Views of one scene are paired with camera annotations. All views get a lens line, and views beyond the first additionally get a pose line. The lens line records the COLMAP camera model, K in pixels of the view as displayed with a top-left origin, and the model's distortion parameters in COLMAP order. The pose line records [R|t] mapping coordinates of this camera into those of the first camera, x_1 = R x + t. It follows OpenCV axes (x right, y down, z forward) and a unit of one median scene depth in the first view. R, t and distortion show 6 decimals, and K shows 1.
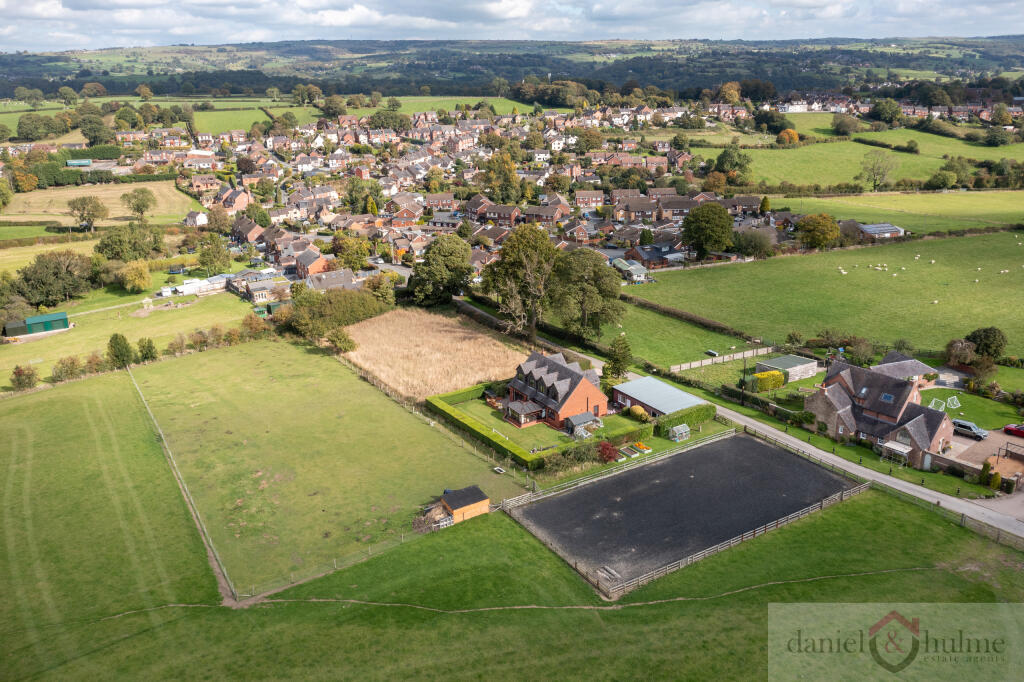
lens RADIAL K [[810.1, 0, 512.0], [0, 810.1, 341.0], [0, 0, 1]] dist [-0.002867, -0.003354]
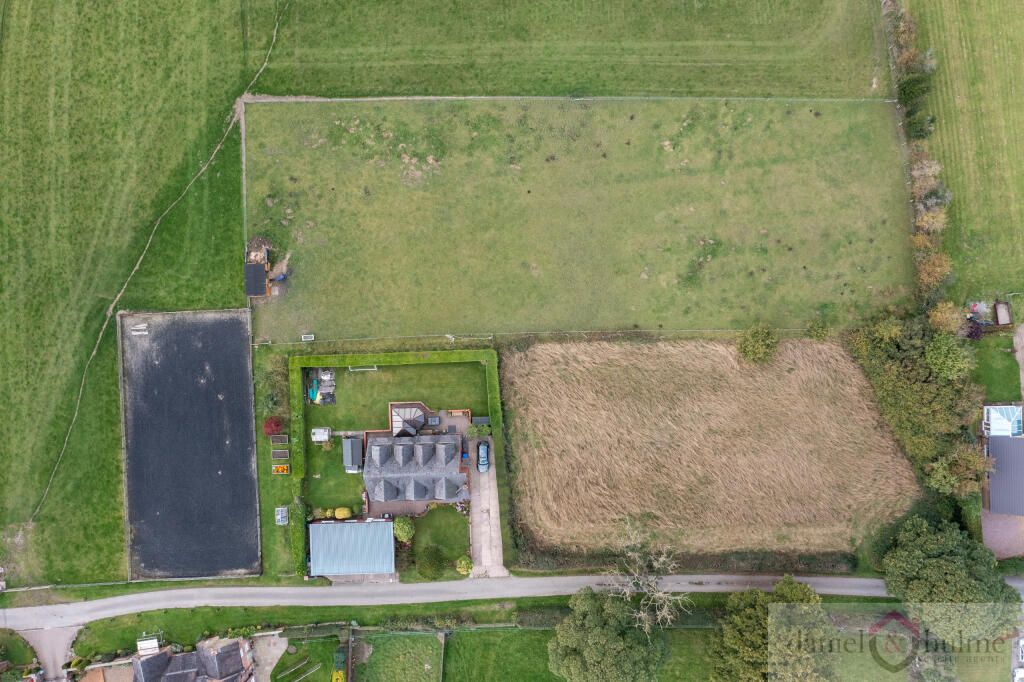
lens RADIAL K [[810.1, 0, 512.0], [0, 810.1, 341.0], [0, 0, 1]] dist [-0.002867, -0.003354]
pose [[-0.494349, 0.868164, 0.043702, -0.199677], [-0.253817, -0.192247, 0.947955, -0.984787], [0.831382, 0.457528, 0.315392, 0.854652]]
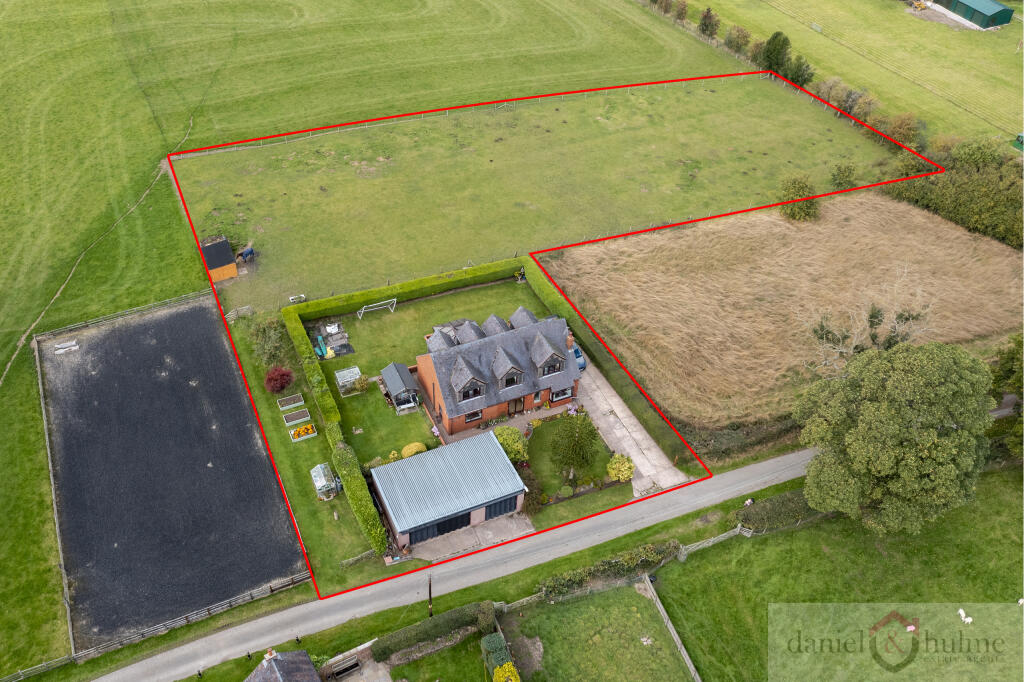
lens RADIAL K [[930.1, 0, 442.6], [0, 930.1, 342.0], [0, 0, 1]] dist [0.000667, 0.003222]
pose [[-0.166622, 0.694216, -0.700215, 0.685184], [-0.306864, 0.638367, 0.705919, -0.562176], [0.937055, 0.332493, 0.106664, 1.026494]]
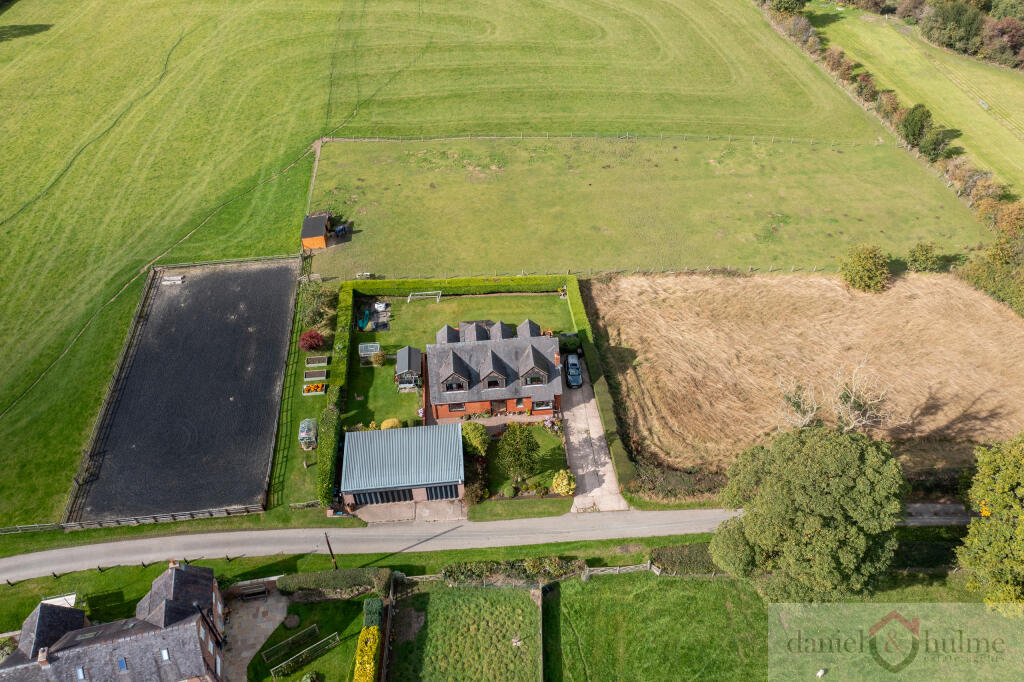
lens RADIAL K [[810.1, 0, 512.0], [0, 810.1, 341.0], [0, 0, 1]] dist [-0.002867, -0.003354]
pose [[-0.447841, 0.649127, -0.614876, 0.570920], [-0.261314, 0.562644, 0.784313, -0.632177], [0.855075, 0.511923, -0.082349, 1.252563]]
